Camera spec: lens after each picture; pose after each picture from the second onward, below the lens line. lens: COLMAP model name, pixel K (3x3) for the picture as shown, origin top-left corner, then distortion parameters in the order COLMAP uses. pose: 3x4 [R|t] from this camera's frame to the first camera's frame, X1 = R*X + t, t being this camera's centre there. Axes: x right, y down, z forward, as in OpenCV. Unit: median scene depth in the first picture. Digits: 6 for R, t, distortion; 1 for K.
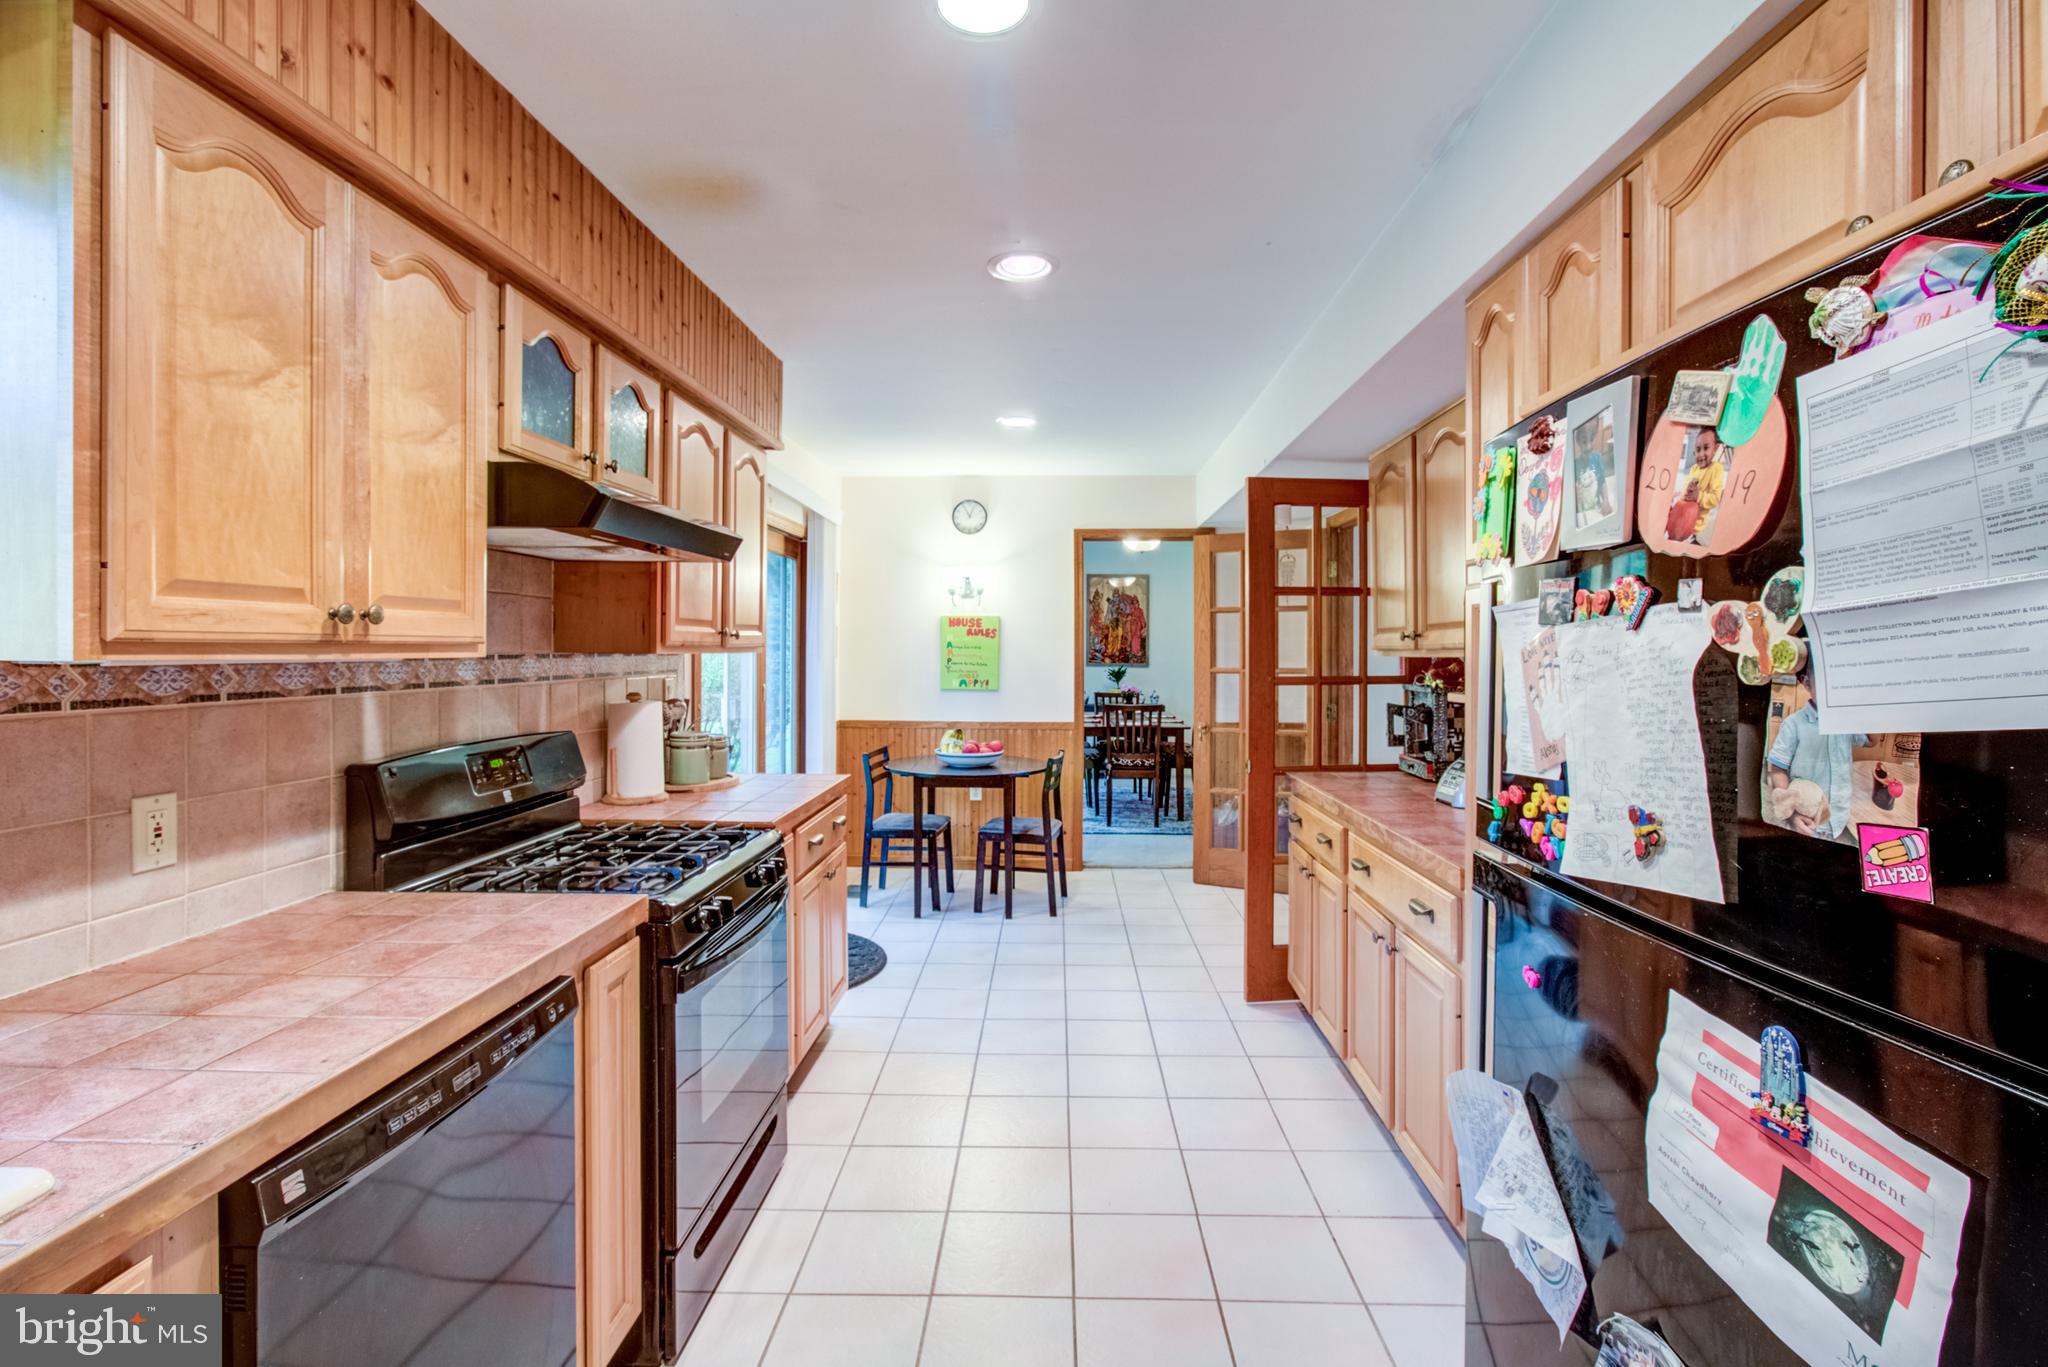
lens RADIAL K [[954.3, 0, 1029.0], [0, 954.3, 667.7], [0, 0, 1]] dist [-0.060099, 0.054555]
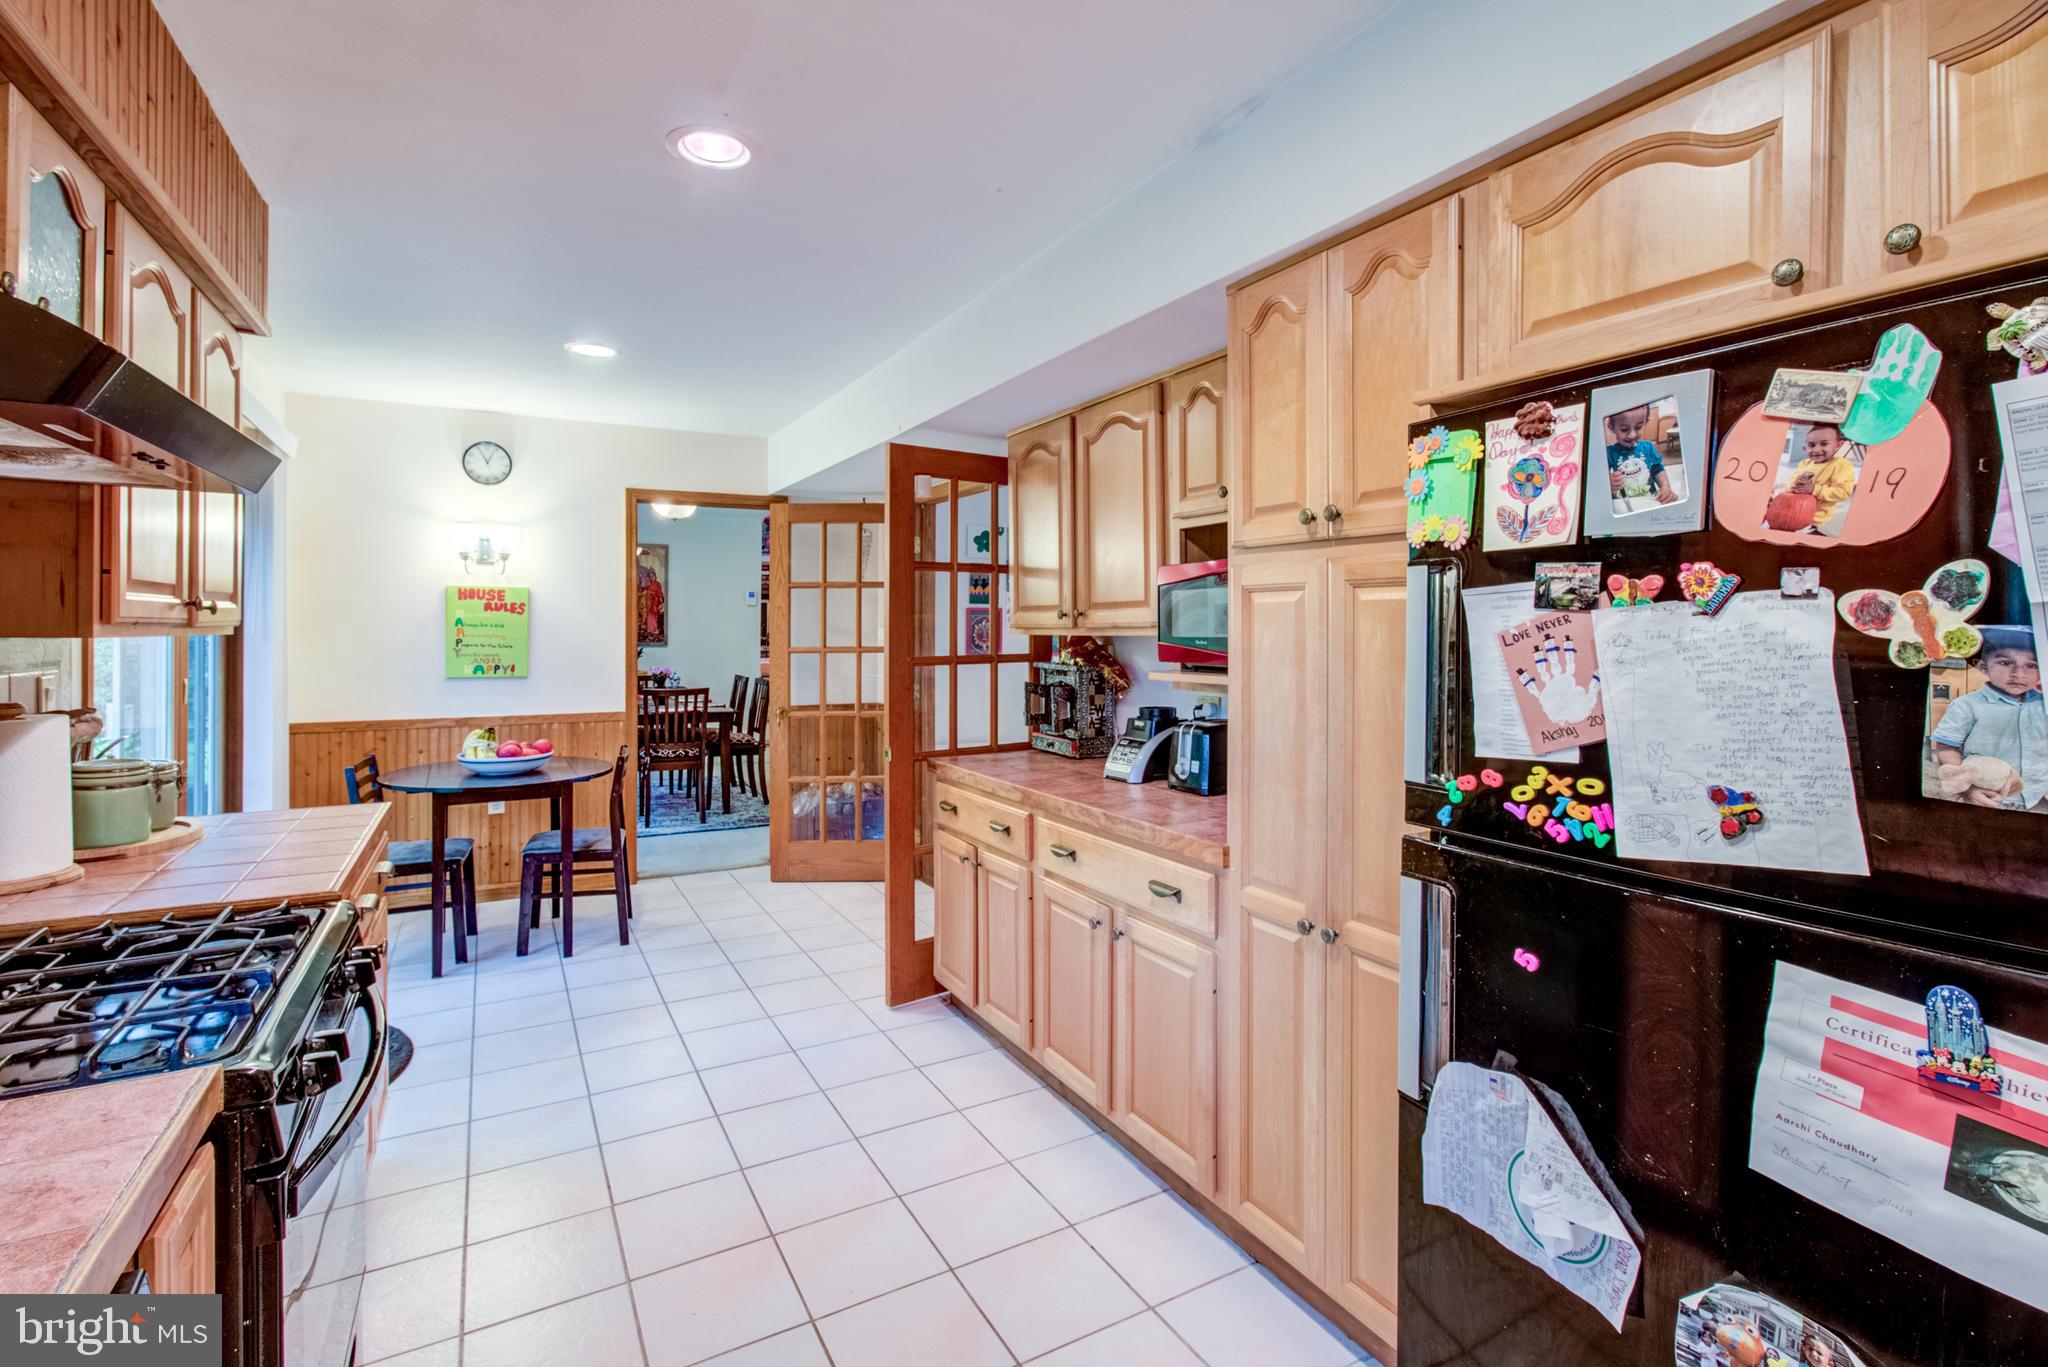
lens RADIAL K [[959.3, 0, 1031.9], [0, 959.3, 642.2], [0, 0, 1]] dist [-0.032304, 0.022126]
pose [[0.856934, -0.007753, 0.515367, -0.279948], [0.009099, 0.999959, -0.000086, -0.009062], [-0.515345, 0.004763, 0.856969, 0.257853]]
